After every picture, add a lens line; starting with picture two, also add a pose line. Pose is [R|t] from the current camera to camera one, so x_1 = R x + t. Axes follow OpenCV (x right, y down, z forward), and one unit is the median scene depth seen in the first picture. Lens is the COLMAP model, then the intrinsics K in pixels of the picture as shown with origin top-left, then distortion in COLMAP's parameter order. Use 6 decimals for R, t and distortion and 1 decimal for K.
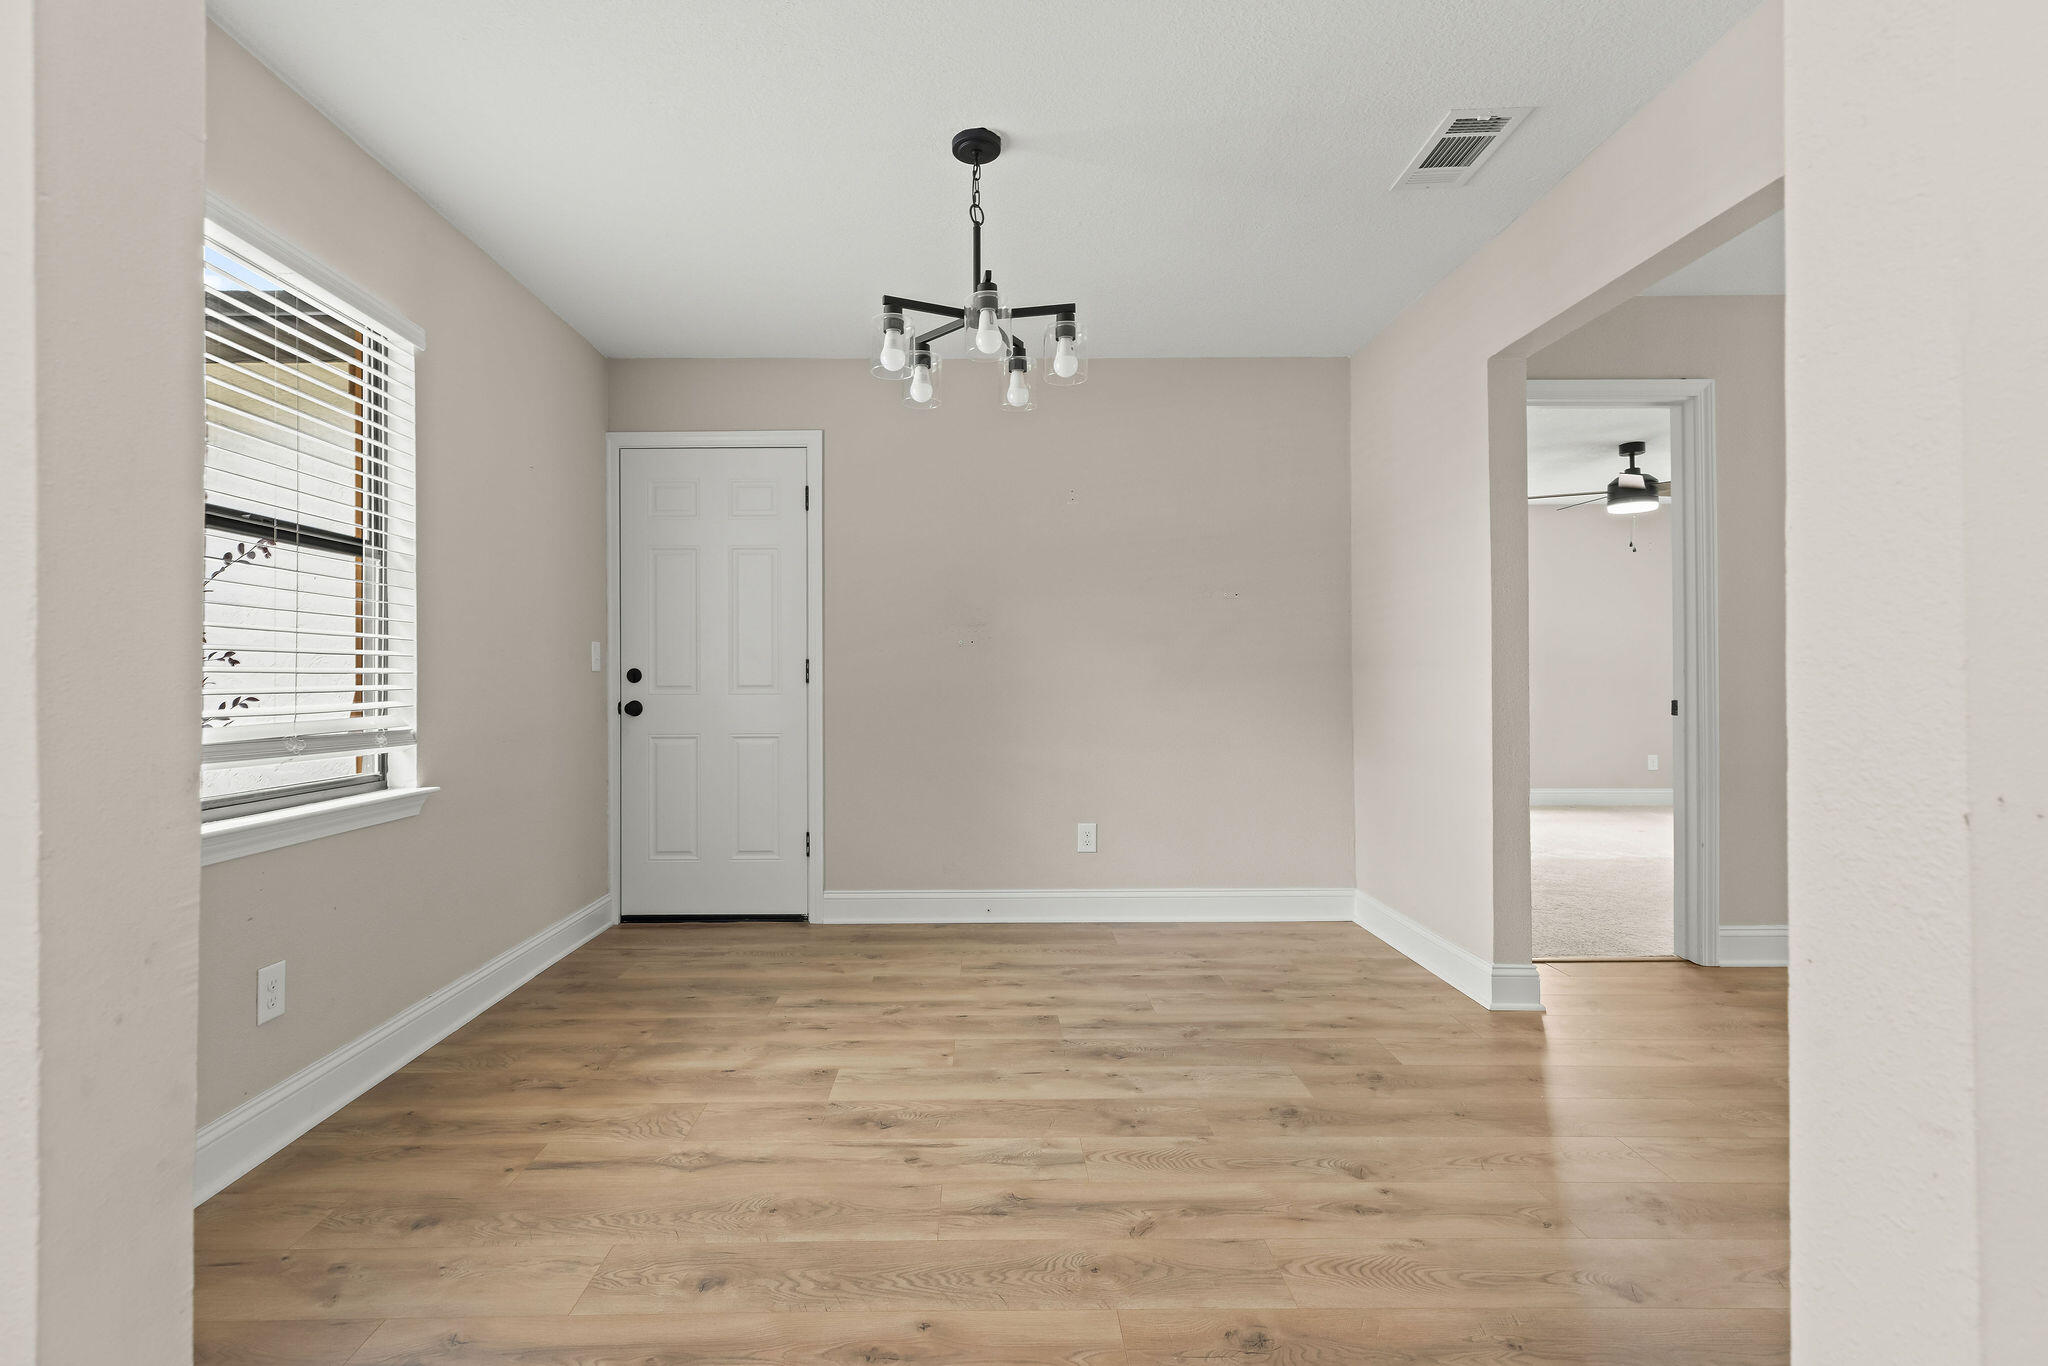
lens RADIAL K [[938.7, 0, 981.2], [0, 938.7, 676.0], [0, 0, 1]] dist [0.002187, 0.000234]
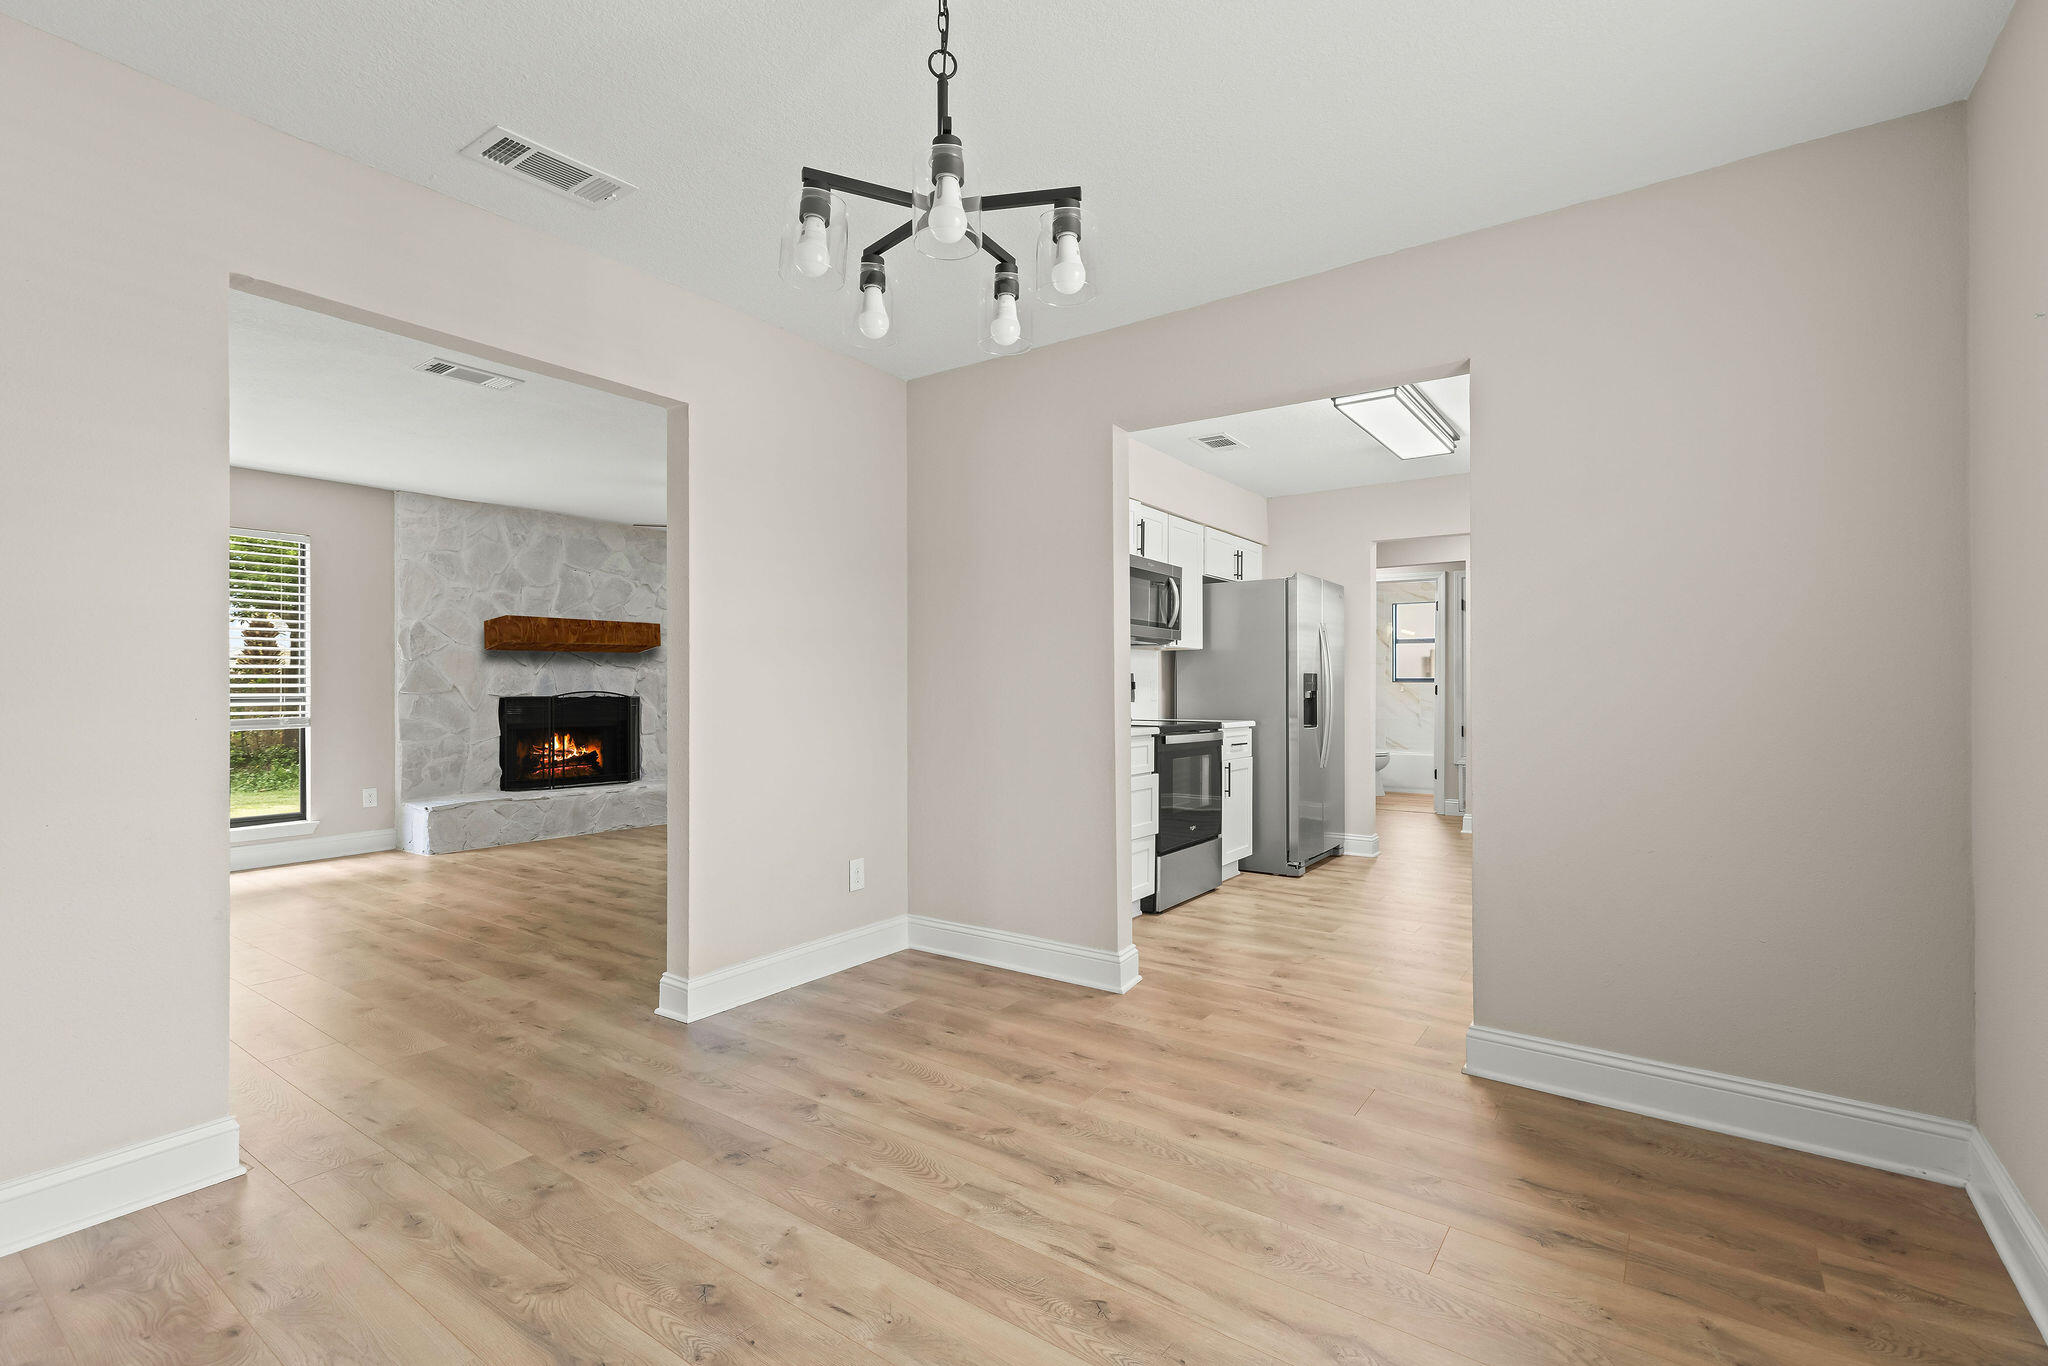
lens RADIAL K [[925.0, 0, 1022.5], [0, 925.0, 682.9], [0, 0, 1]] dist [0.005638, 0.000506]
pose [[-0.812049, 0.007093, 0.583546, -0.508686], [0.003464, 0.999967, -0.007335, -0.023793], [-0.583579, -0.003935, -0.812047, 1.691014]]
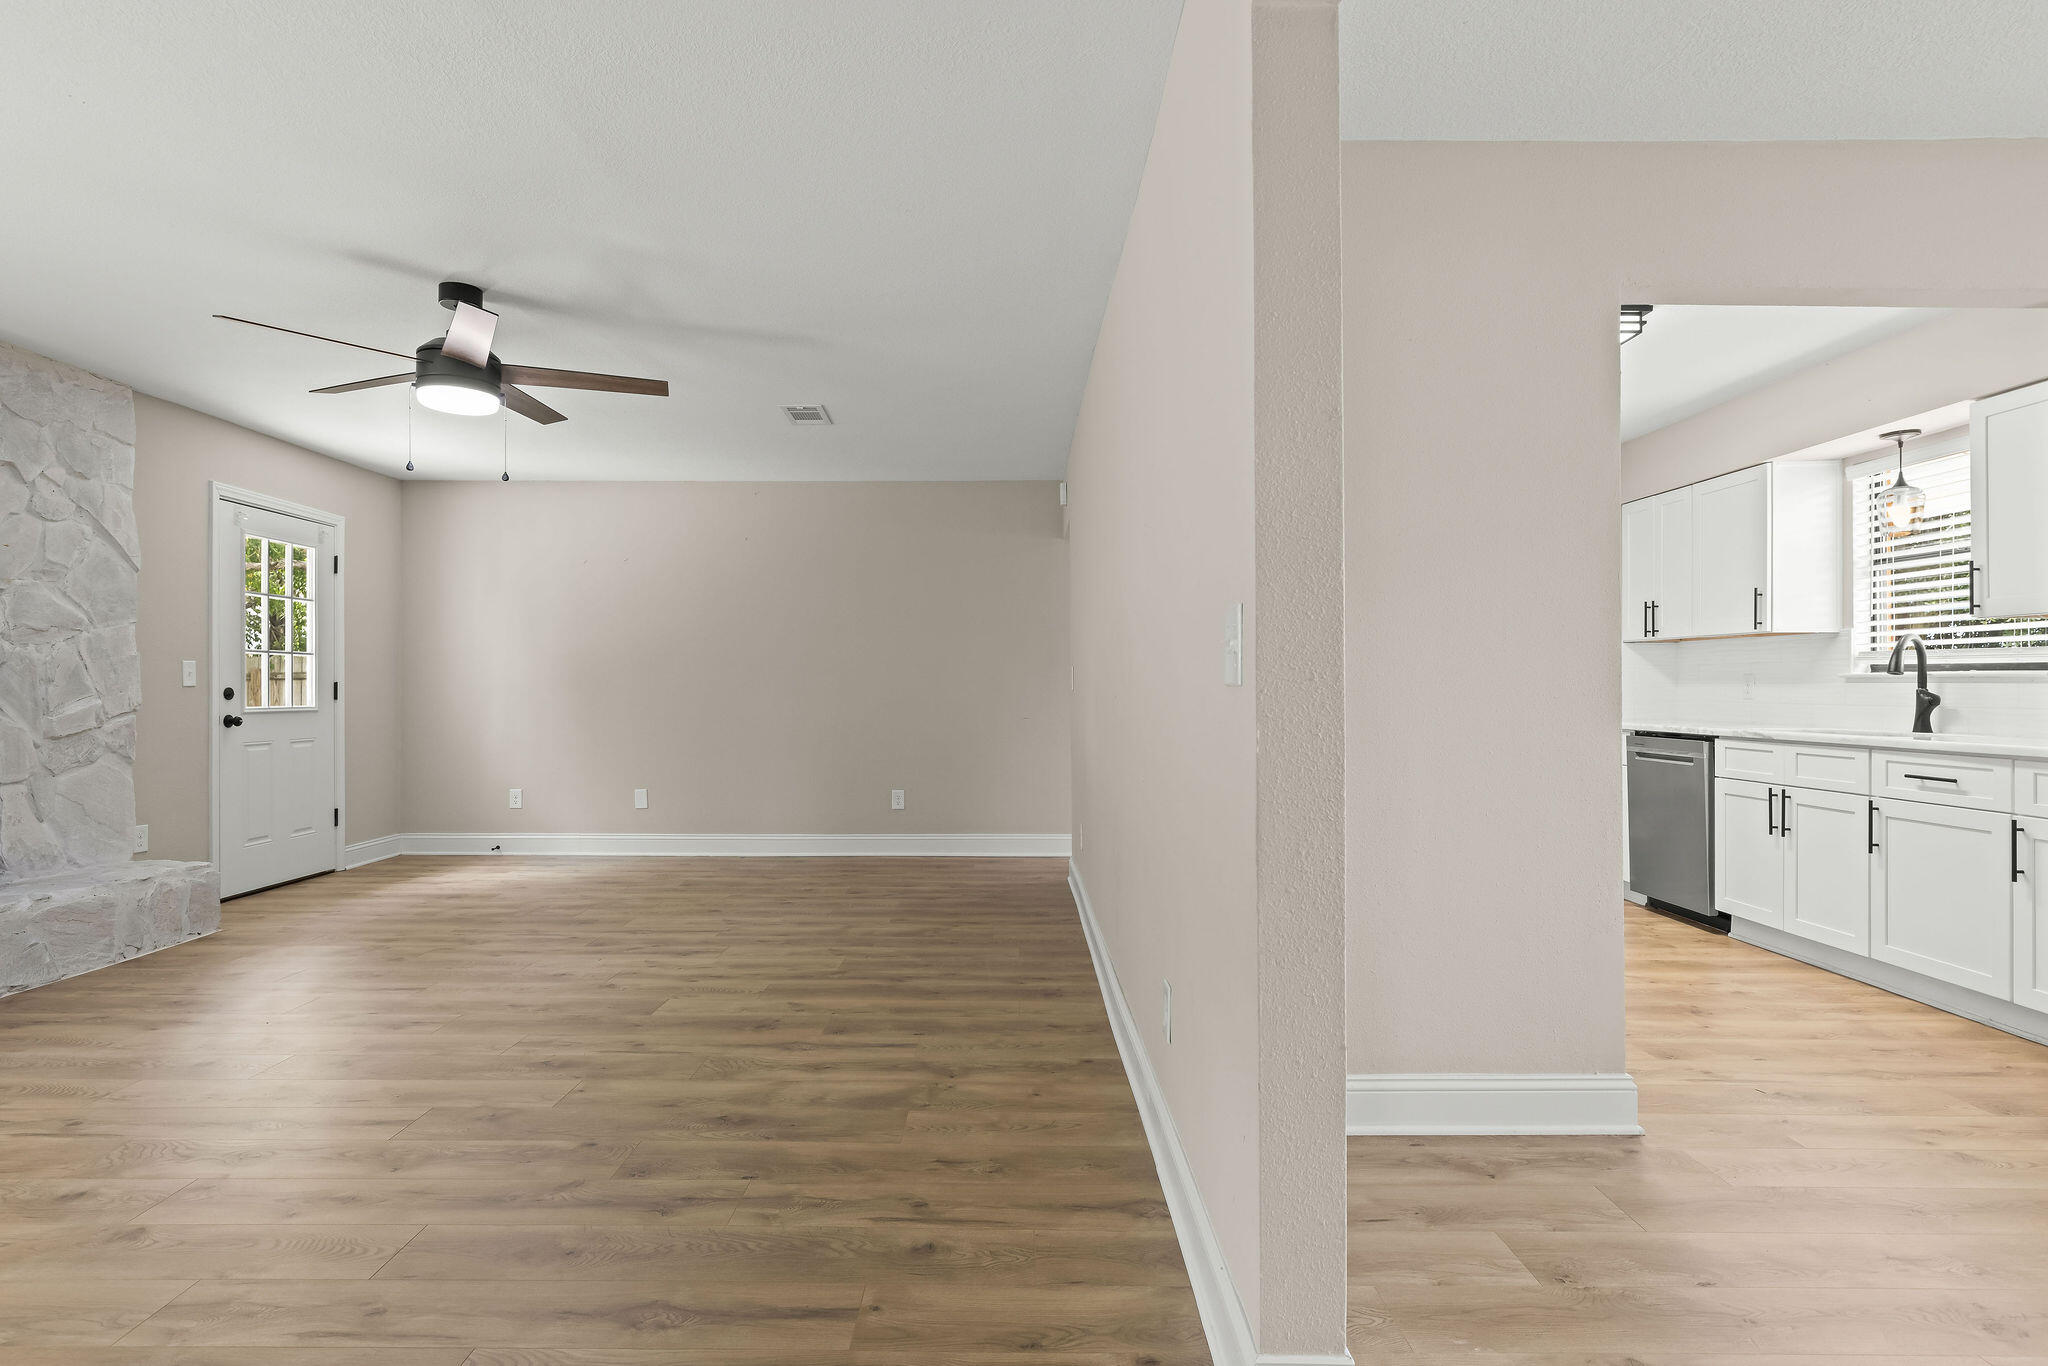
lens RADIAL K [[1055.8, 0, 1009.7], [0, 1055.8, 682.5], [0, 0, 1]] dist [-0.001329, 0.001205]
pose [[-0.999978, 0.004774, 0.004685, 0.968220], [0.004745, 0.999969, -0.006253, -0.018510], [-0.004715, -0.006231, -0.999969, 1.527350]]
